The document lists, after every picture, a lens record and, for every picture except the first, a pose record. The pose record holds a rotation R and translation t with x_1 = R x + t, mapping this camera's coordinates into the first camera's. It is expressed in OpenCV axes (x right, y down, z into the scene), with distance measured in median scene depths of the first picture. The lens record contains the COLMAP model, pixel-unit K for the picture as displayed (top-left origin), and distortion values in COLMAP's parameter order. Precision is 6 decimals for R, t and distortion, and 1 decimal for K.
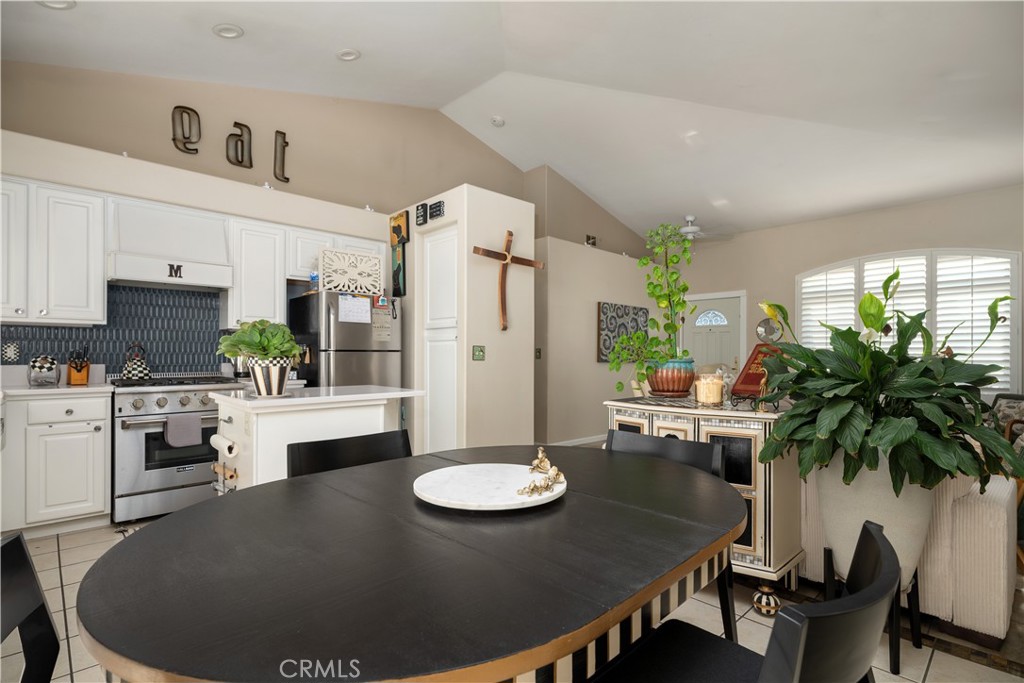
lens RADIAL K [[500.7, 0, 512.0], [0, 500.7, 341.5], [0, 0, 1]] dist [0.000604, -0.000159]
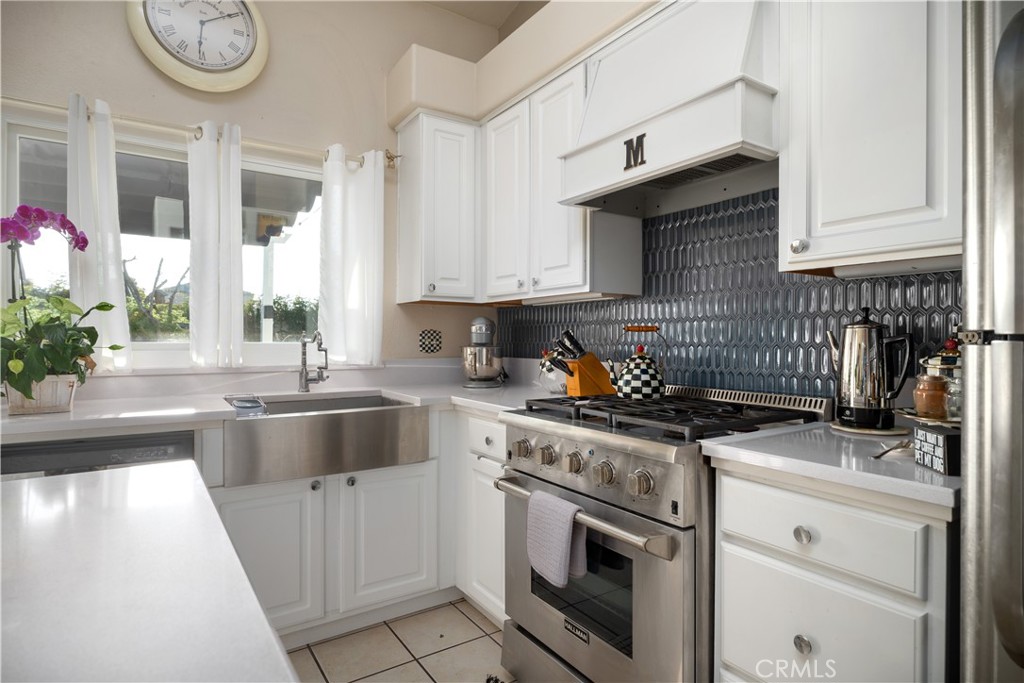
lens RADIAL K [[545.5, 0, 512.0], [0, 545.5, 341.5], [0, 0, 1]] dist [0.000905, 0.000030]
pose [[-0.177362, 0.000958, -0.984145, -0.196979], [0.025077, 0.999679, -0.003546, 0.018531], [0.983826, -0.025309, -0.177329, 0.970800]]
